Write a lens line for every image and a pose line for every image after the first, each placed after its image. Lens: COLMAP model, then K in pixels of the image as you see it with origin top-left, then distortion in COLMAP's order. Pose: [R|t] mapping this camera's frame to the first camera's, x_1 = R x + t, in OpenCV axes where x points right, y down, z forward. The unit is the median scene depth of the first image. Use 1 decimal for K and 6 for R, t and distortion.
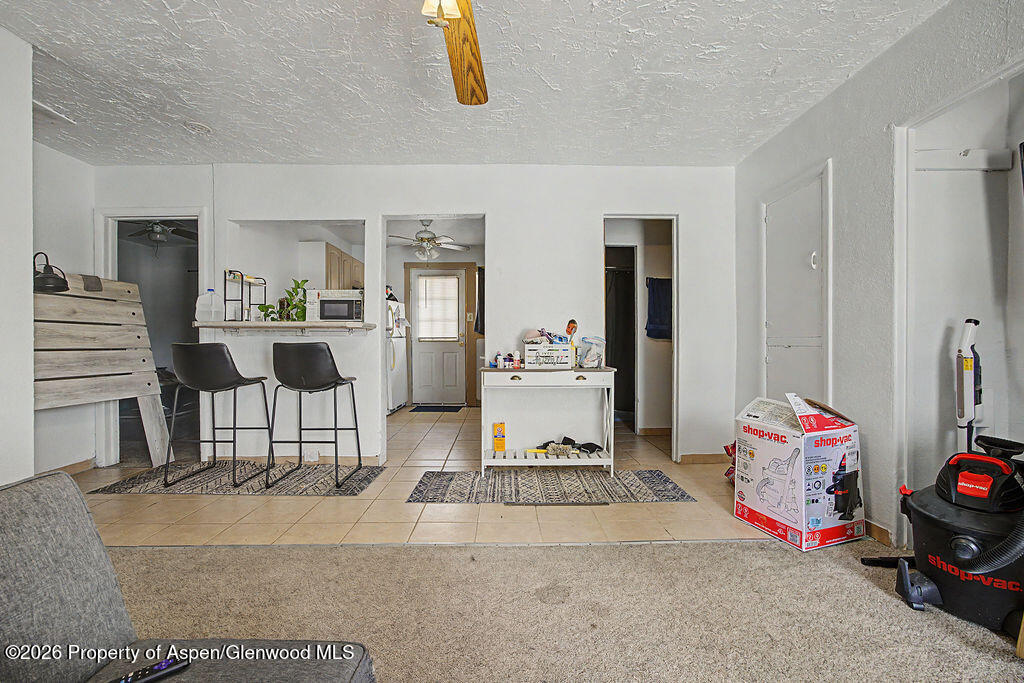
lens RADIAL K [[409.8, 0, 513.8], [0, 409.8, 344.8], [0, 0, 1]] dist [-0.023102, 0.000431]
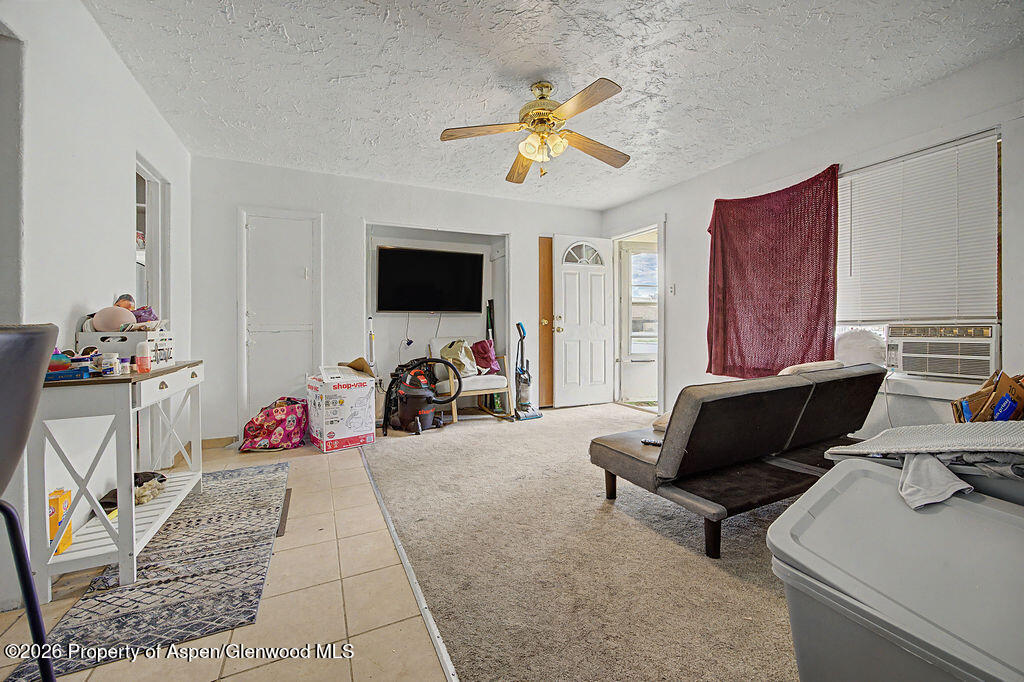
lens RADIAL K [[403.3, 0, 513.5], [0, 403.3, 334.3], [0, 0, 1]] dist [-0.008709, 0.000347]
pose [[-0.430437, -0.009125, 0.902575, -0.722942], [0.015388, 0.999729, 0.017446, 0.001573], [-0.902489, 0.021398, -0.430180, 0.743133]]
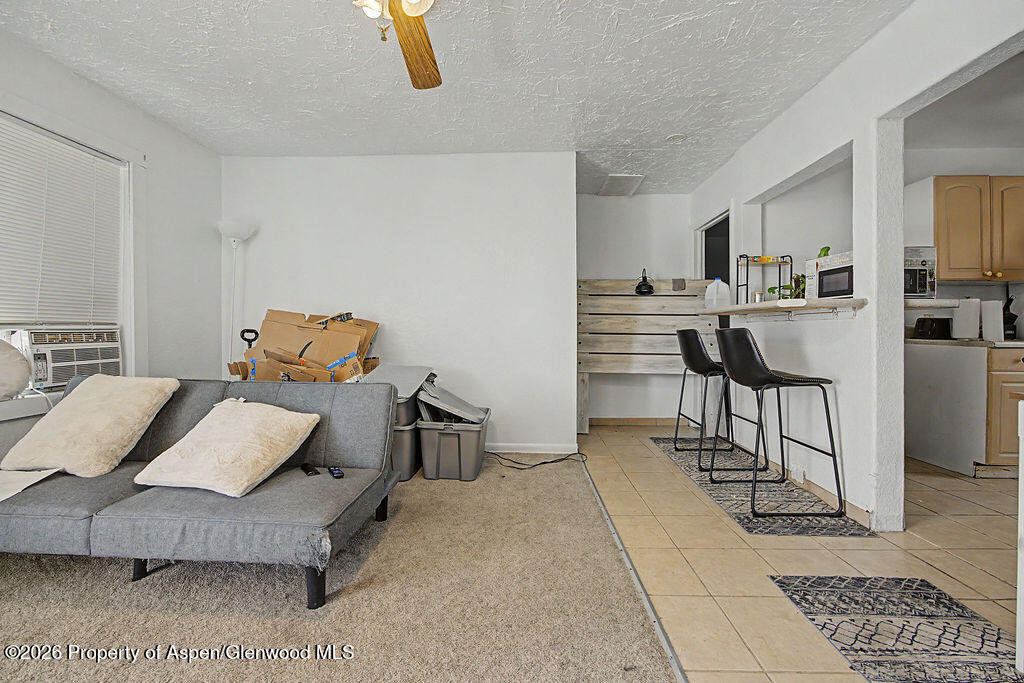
lens RADIAL K [[408.2, 0, 510.2], [0, 408.2, 328.6], [0, 0, 1]] dist [-0.000239, 0.000101]
pose [[-0.046902, -0.003561, -0.998893, 0.325873], [-0.008965, 0.999955, -0.003144, 0.001664], [0.998859, 0.008807, -0.046931, 0.507512]]
